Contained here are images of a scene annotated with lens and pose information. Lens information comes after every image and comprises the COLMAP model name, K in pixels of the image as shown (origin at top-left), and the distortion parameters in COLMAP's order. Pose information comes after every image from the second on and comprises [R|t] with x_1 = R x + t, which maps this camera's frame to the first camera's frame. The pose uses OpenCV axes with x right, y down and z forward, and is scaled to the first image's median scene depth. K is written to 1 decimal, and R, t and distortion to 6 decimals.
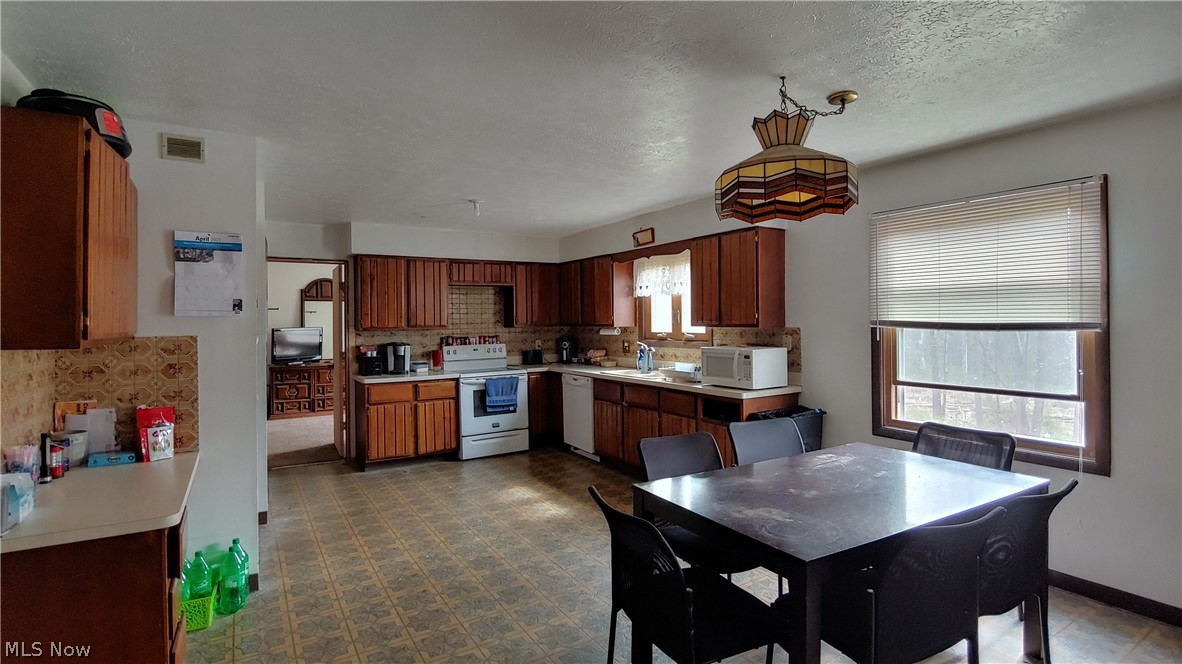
lens RADIAL K [[567.5, 0, 594.4], [0, 567.5, 325.1], [0, 0, 1]] dist [-0.003812, -0.000267]
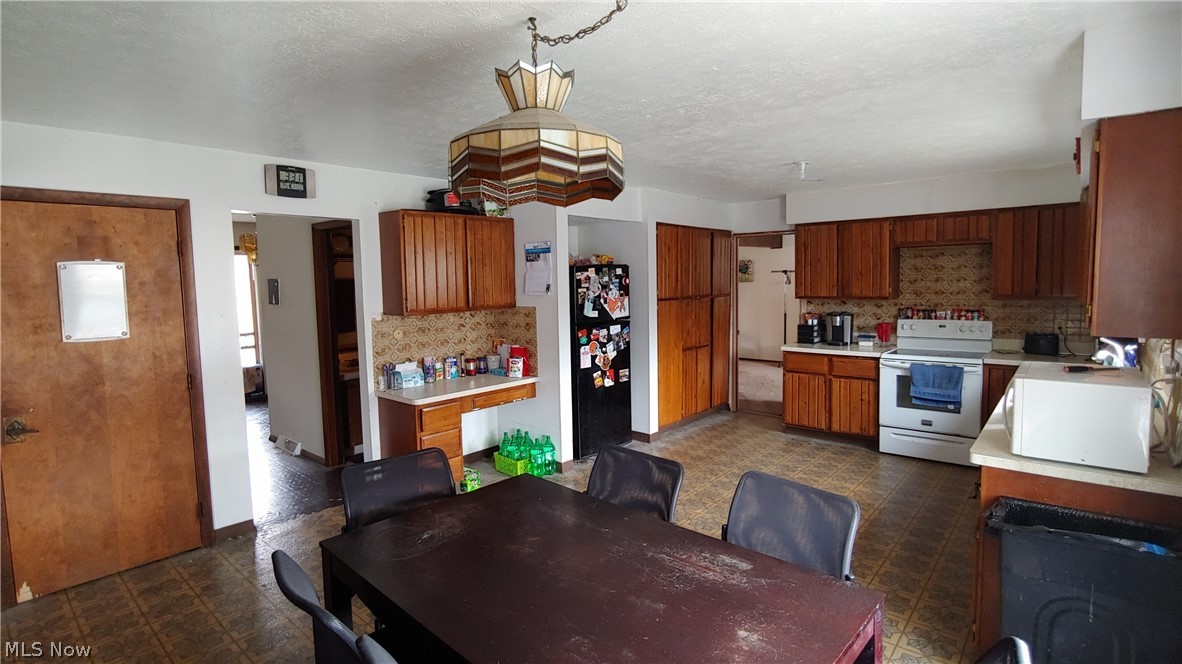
lens RADIAL K [[567.5, 0, 594.9], [0, 567.5, 323.8], [0, 0, 1]] dist [-0.003812, -0.000267]
pose [[0.304099, 0.082196, -0.949088, 0.475020], [0.006565, 0.996066, 0.088368, -0.039992], [0.952618, -0.033104, 0.302363, 0.351196]]
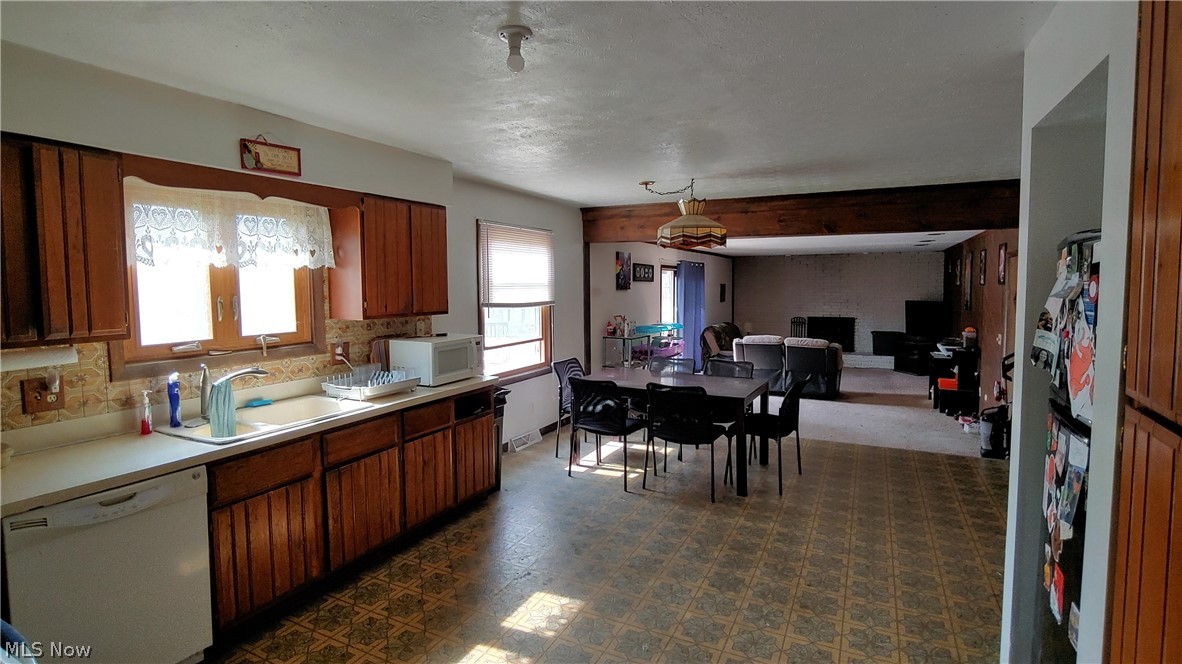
lens RADIAL K [[567.5, 0, 592.0], [0, 567.5, 324.6], [0, 0, 1]] dist [-0.003812, -0.000267]
pose [[-0.525165, -0.054516, 0.849252, -0.504817], [0.013710, 0.997274, 0.072496, -0.034426], [-0.850890, 0.049716, -0.522987, 1.001975]]
